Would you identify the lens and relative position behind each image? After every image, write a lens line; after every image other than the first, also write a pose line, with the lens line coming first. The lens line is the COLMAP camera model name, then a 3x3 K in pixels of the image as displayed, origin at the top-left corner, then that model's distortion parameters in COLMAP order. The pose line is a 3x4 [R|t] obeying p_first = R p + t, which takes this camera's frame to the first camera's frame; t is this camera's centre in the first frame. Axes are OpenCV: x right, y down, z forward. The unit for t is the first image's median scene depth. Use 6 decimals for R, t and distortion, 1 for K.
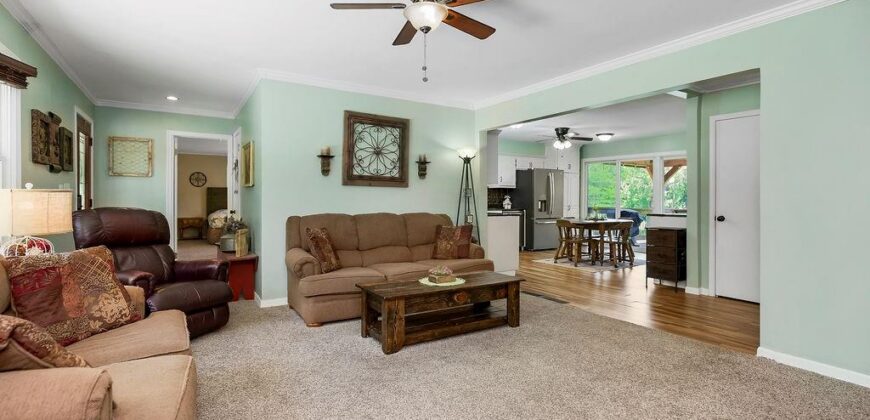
lens RADIAL K [[412.8, 0, 436.8], [0, 412.8, 202.1], [0, 0, 1]] dist [-0.006630, 0.000337]
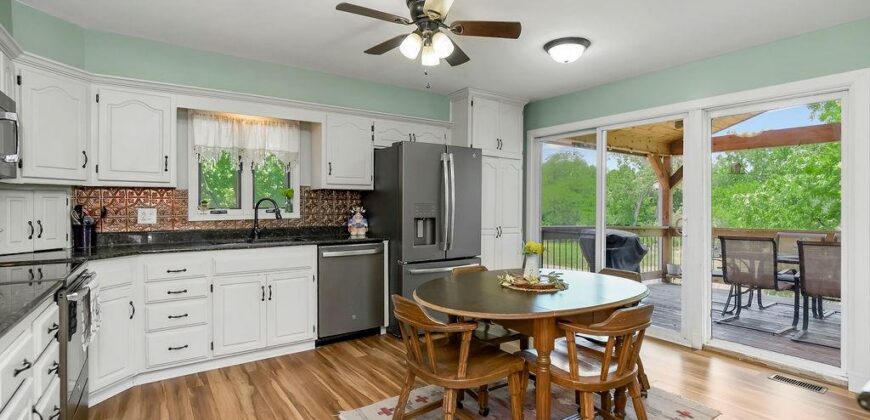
lens RADIAL K [[412.8, 0, 440.7], [0, 412.8, 210.2], [0, 0, 1]] dist [-0.006630, 0.000337]
pose [[0.998979, -0.007225, 0.044598, 0.244066], [0.007027, 0.999965, 0.004597, -0.013620], [-0.044630, -0.004279, 0.998994, 0.557014]]
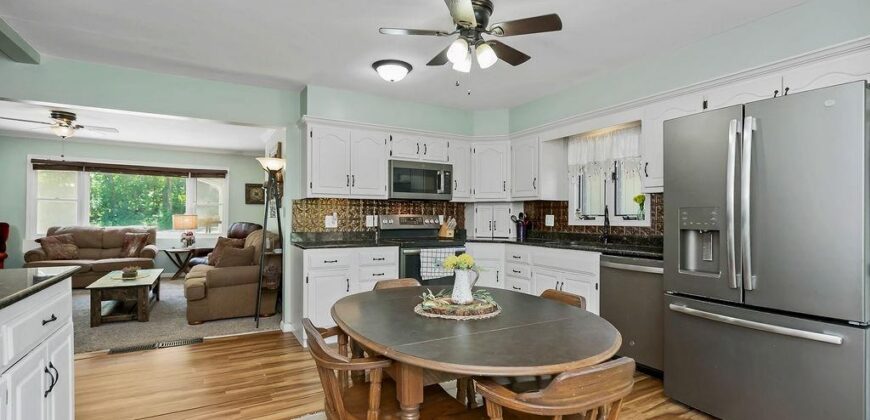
lens RADIAL K [[412.8, 0, 432.7], [0, 412.8, 212.1], [0, 0, 1]] dist [-0.006630, 0.000337]
pose [[-0.055180, -0.017083, -0.998330, 0.845081], [-0.015568, 0.999747, -0.016246, -0.002282], [0.998355, 0.014646, -0.055432, 1.117294]]
